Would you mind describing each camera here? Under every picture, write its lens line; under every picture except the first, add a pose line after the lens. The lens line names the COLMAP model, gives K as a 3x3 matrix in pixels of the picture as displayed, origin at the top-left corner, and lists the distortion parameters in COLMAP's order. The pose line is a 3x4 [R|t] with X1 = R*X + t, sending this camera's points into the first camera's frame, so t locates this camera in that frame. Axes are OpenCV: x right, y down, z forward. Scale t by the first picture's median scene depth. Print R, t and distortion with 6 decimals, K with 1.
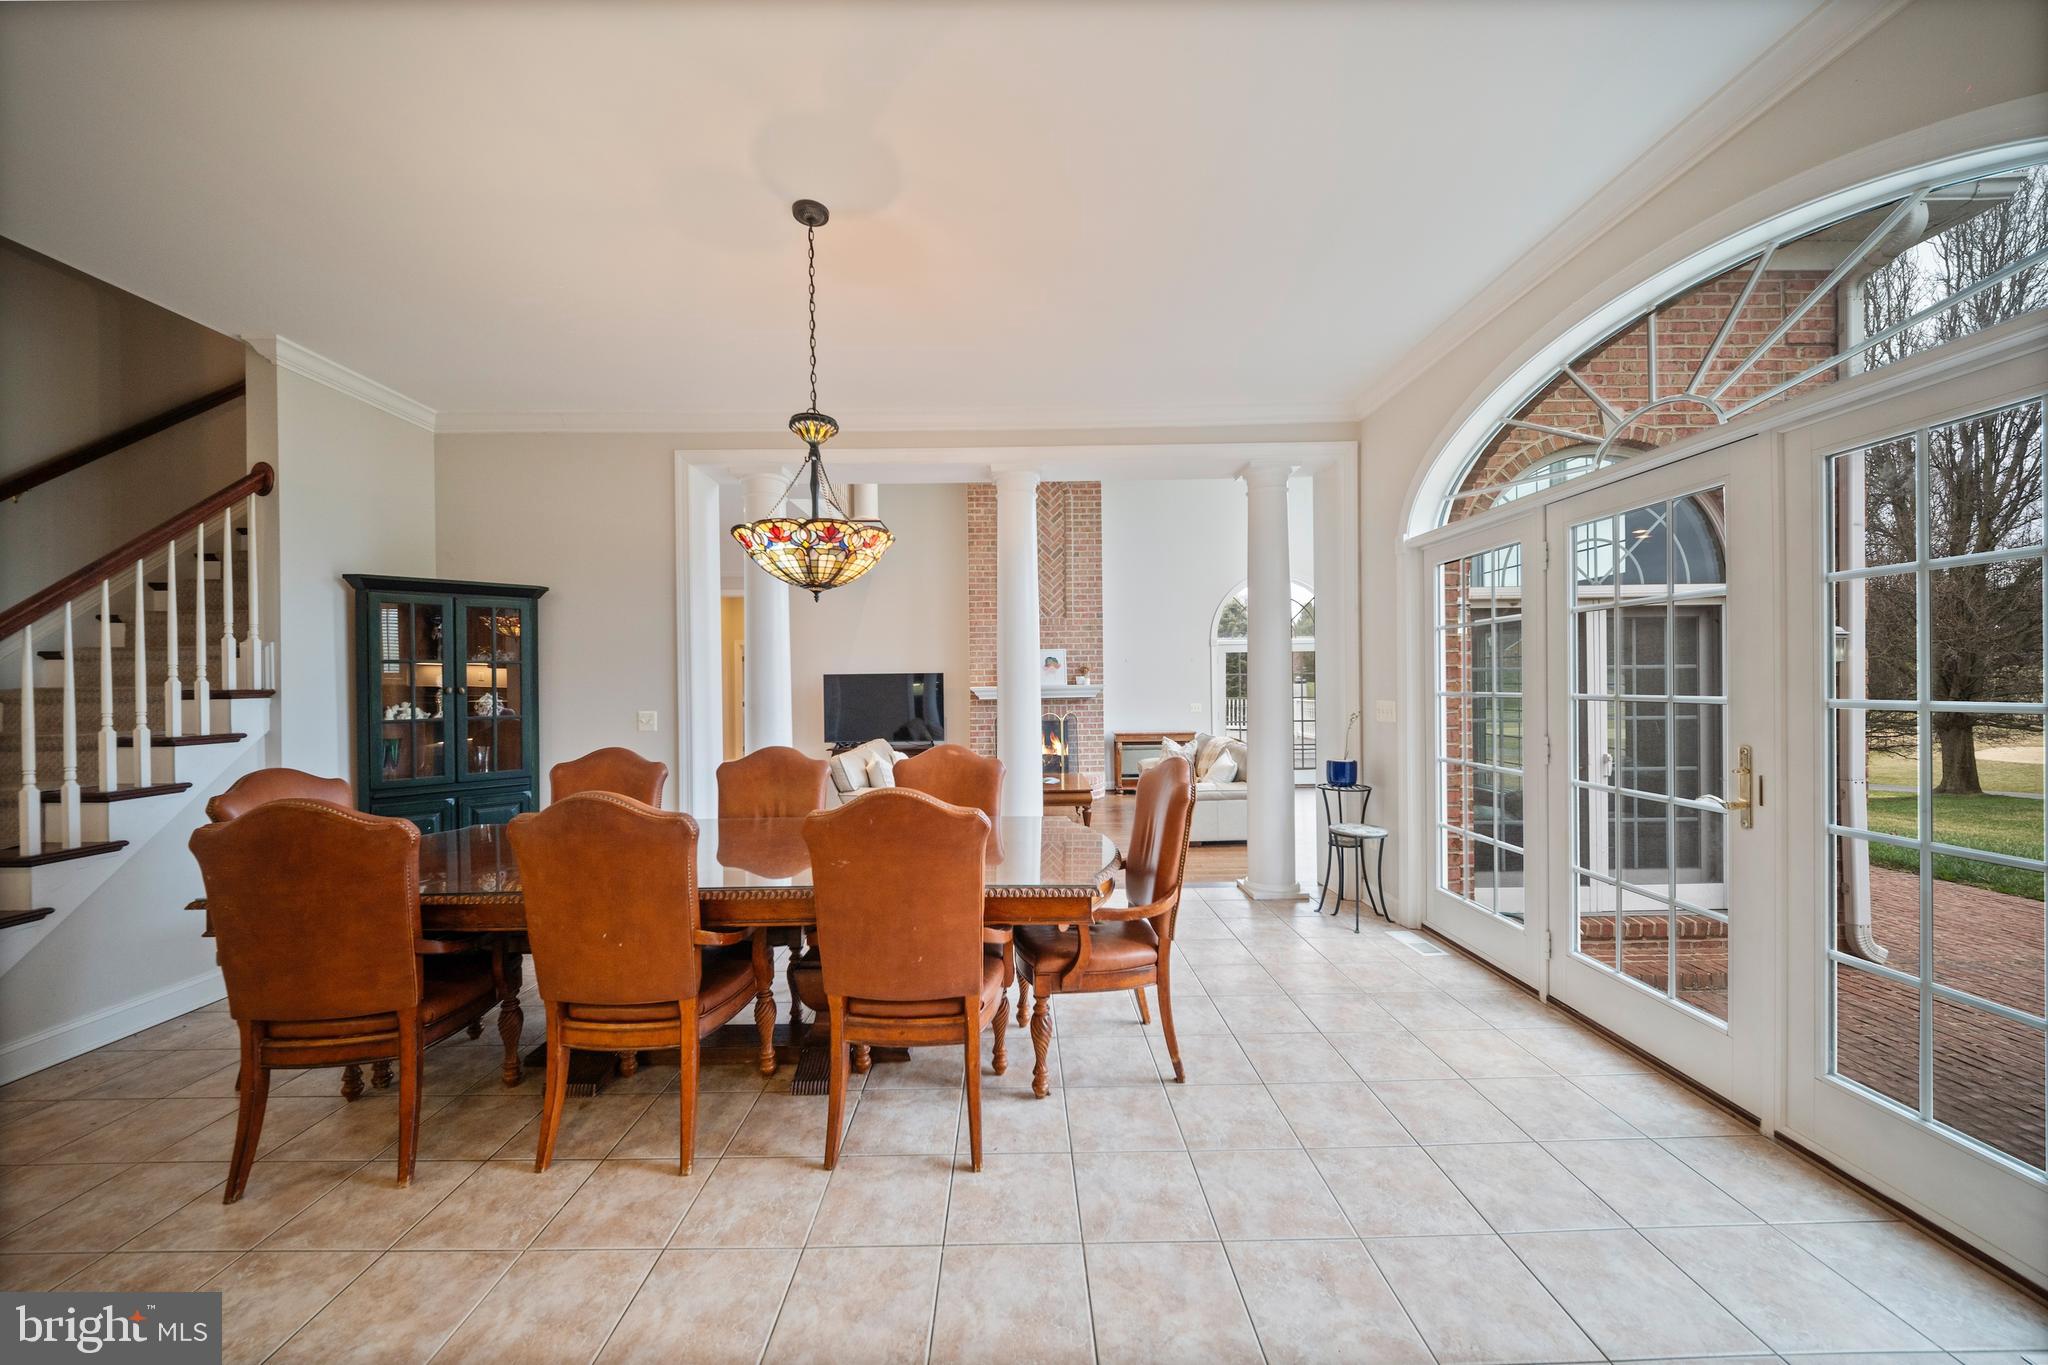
lens RADIAL K [[715.3, 0, 1017.8], [0, 715.3, 686.0], [0, 0, 1]] dist [0.000076, -0.002970]
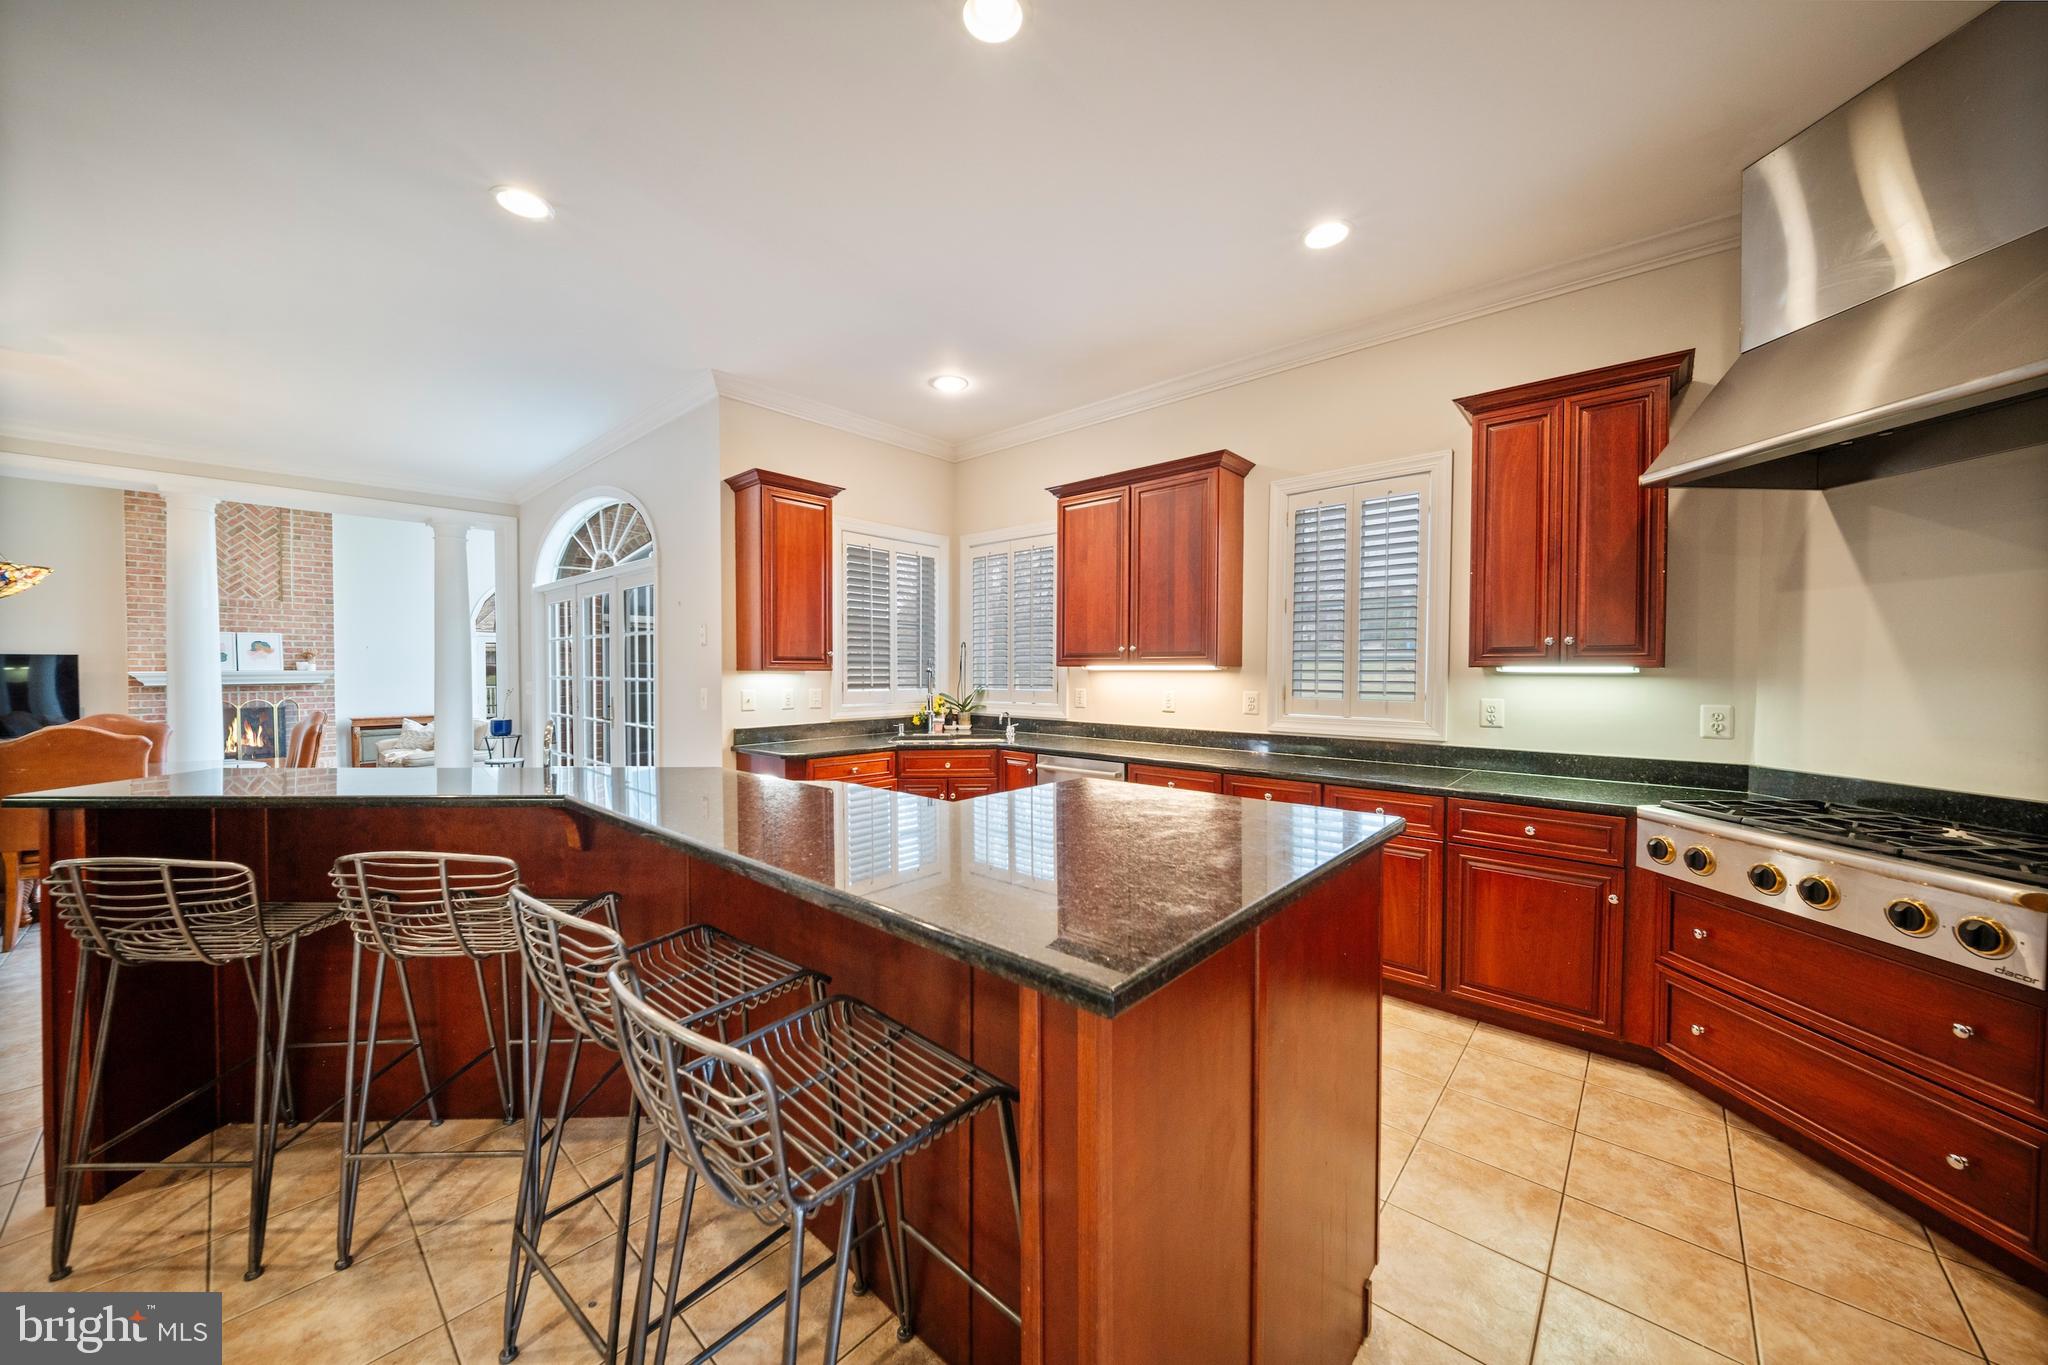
lens RADIAL K [[715.3, 0, 1015.8], [0, 715.3, 684.1], [0, 0, 1]] dist [0.000076, -0.002970]
pose [[0.674154, -0.002037, 0.738588, 0.062215], [-0.006624, 0.999939, 0.008803, 0.003715], [-0.738561, -0.010827, 0.674099, -1.025467]]
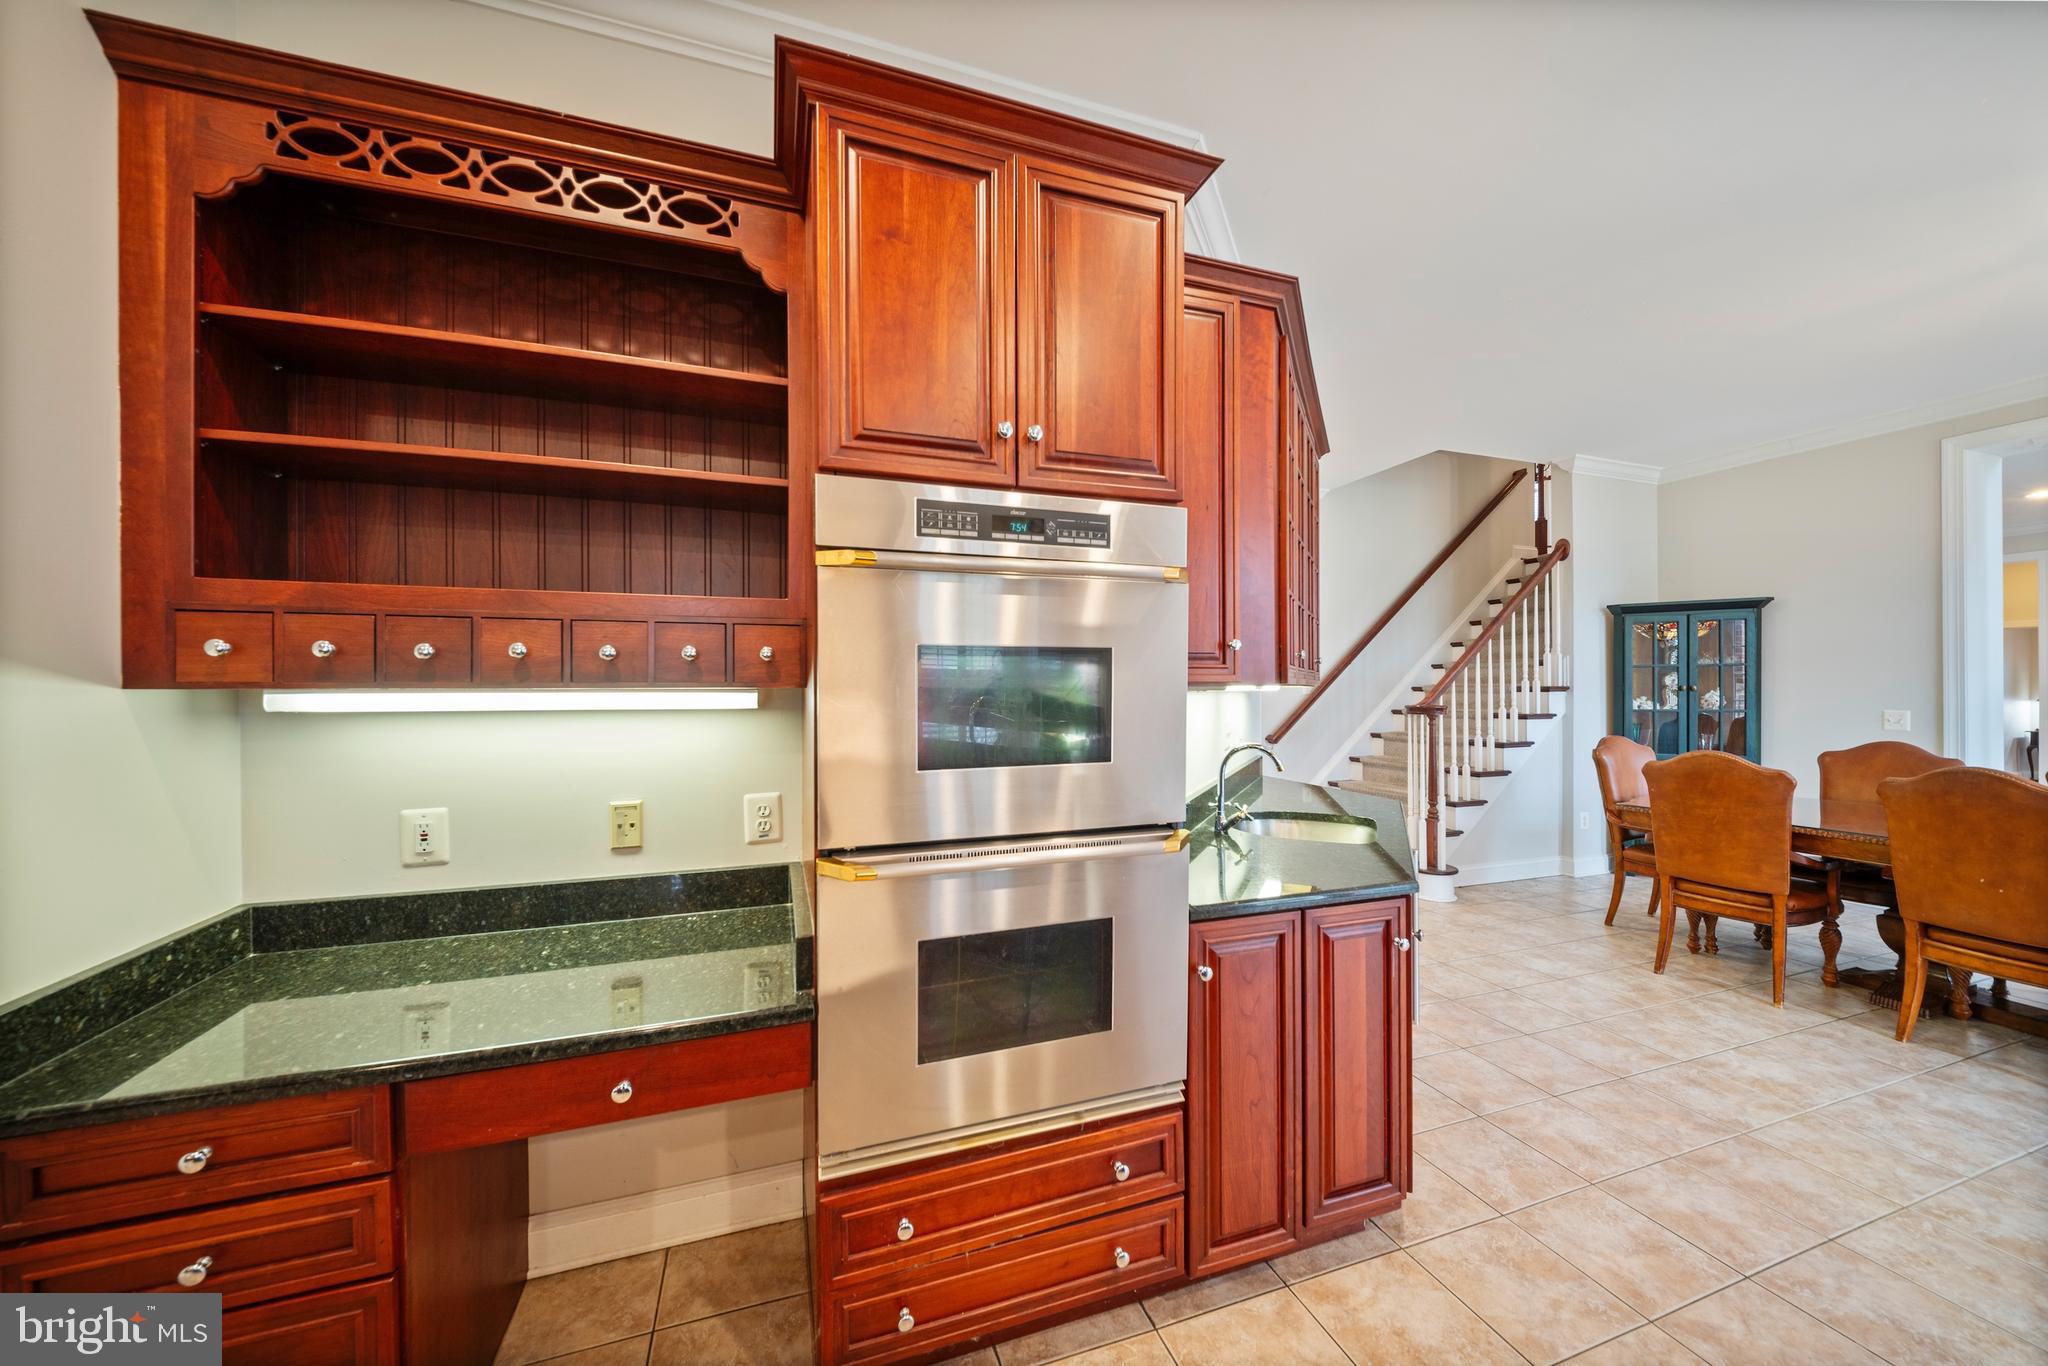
lens RADIAL K [[715.3, 0, 1027.2], [0, 715.3, 689.5], [0, 0, 1]] dist [0.000076, -0.002970]
pose [[0.321900, 0.012752, -0.946688, 0.035841], [-0.004064, 0.999919, 0.012087, -0.000805], [0.946765, -0.000043, 0.321926, -0.546666]]
